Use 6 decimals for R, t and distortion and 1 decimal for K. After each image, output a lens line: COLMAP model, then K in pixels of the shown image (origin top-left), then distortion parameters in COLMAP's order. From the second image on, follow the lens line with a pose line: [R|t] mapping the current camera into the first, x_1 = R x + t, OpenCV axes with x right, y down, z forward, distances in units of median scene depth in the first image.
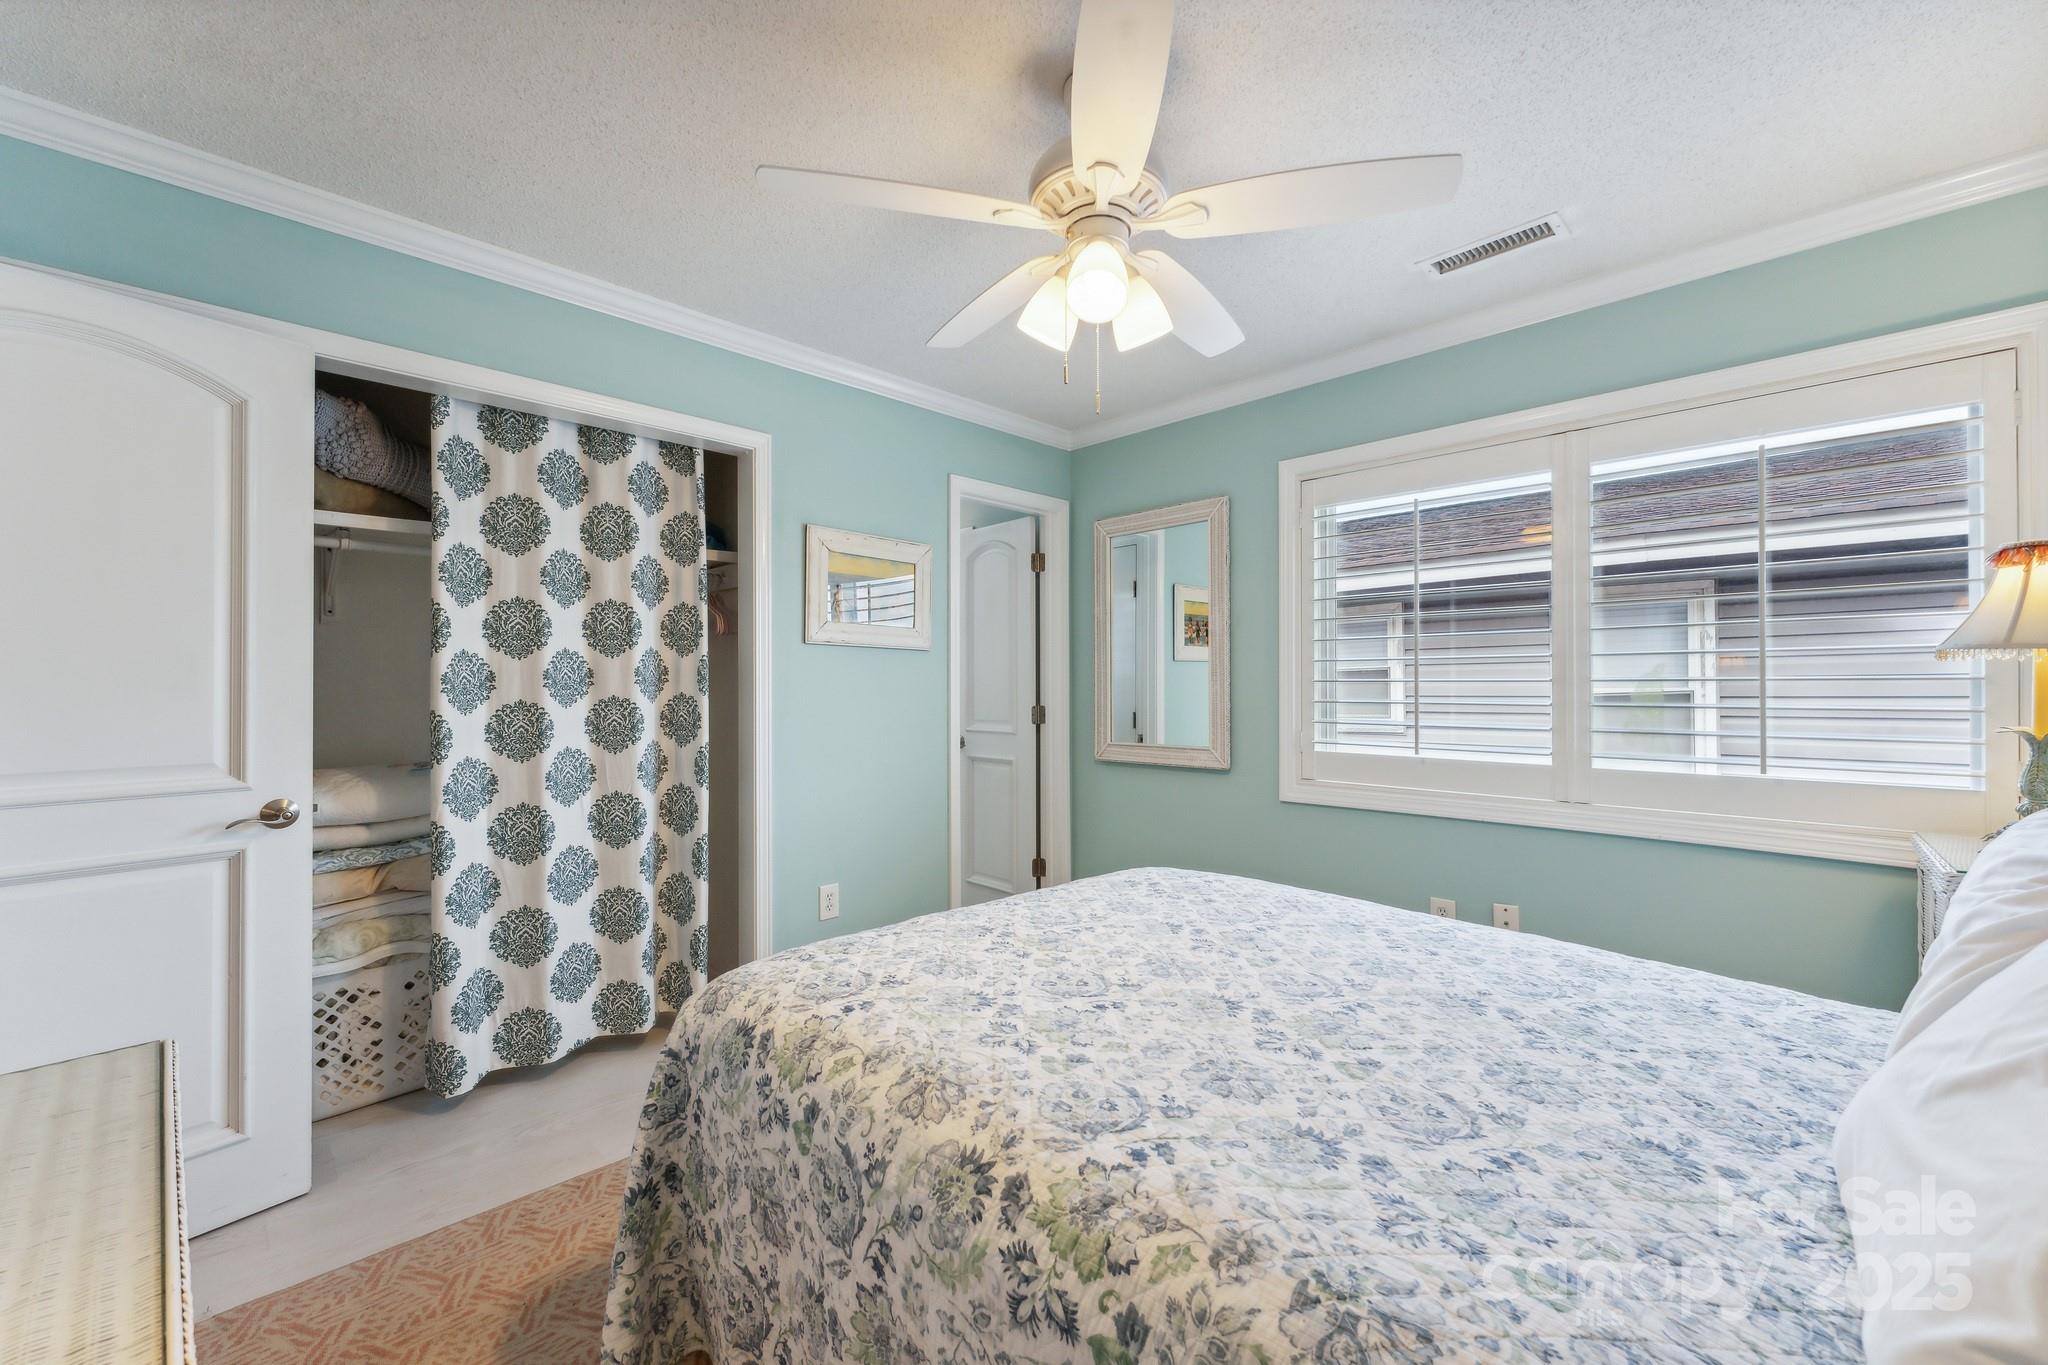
lens RADIAL K [[817.7, 0, 1021.4], [0, 817.7, 685.8], [0, 0, 1]] dist [-0.002265, -0.000524]
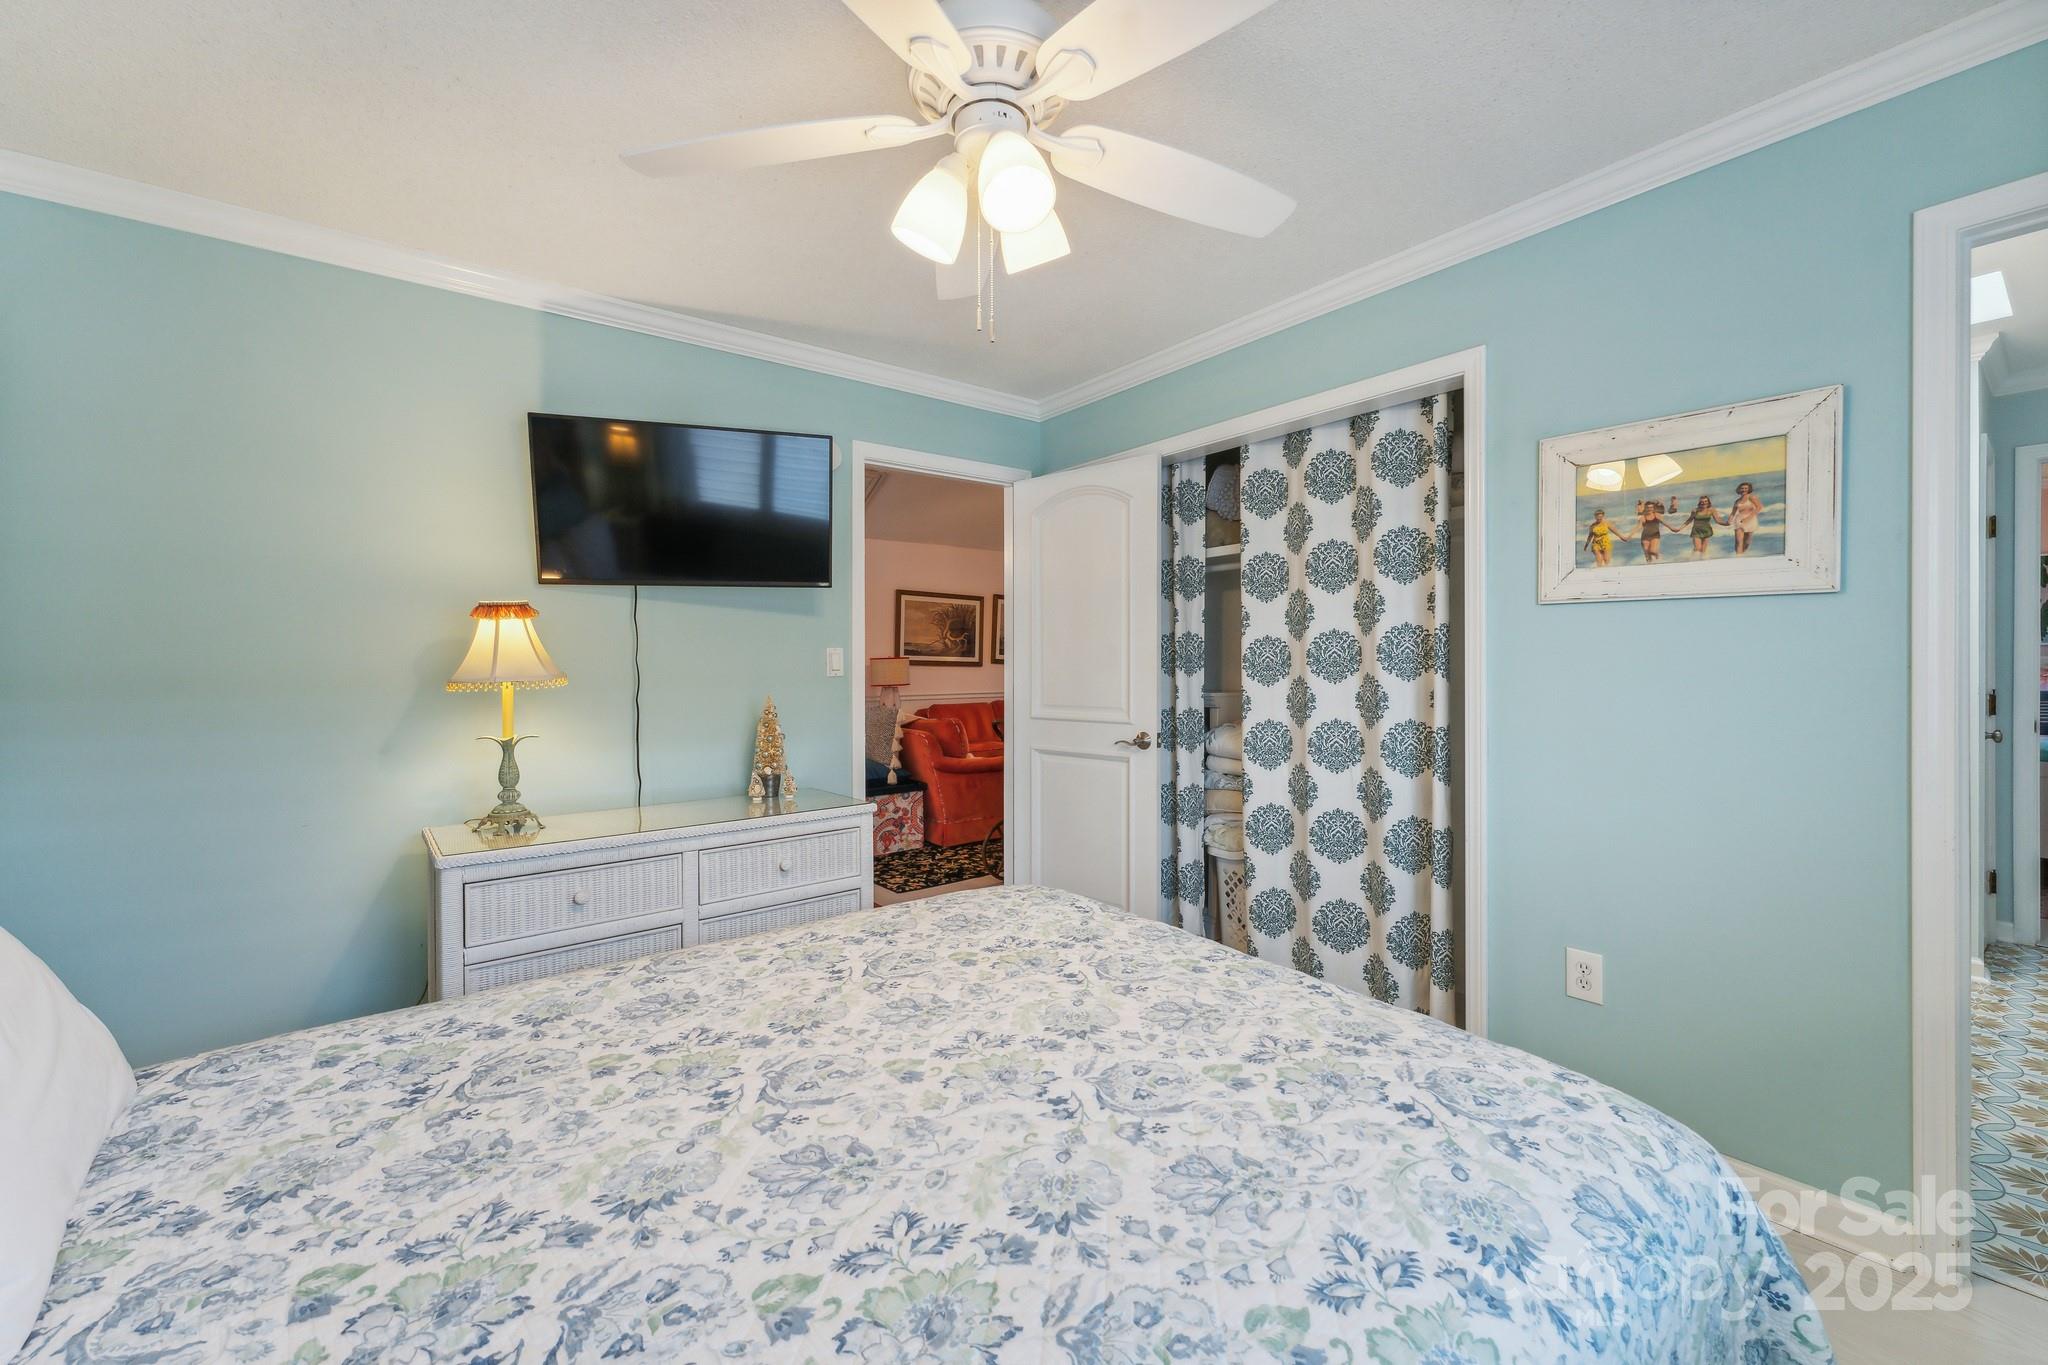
lens RADIAL K [[817.7, 0, 1029.0], [0, 817.7, 680.8], [0, 0, 1]] dist [-0.002265, -0.000524]
pose [[-0.117619, 0.022833, -0.992796, 0.908610], [0.006115, 0.999733, 0.022268, -0.005978], [0.993040, -0.003452, -0.117727, 1.120396]]
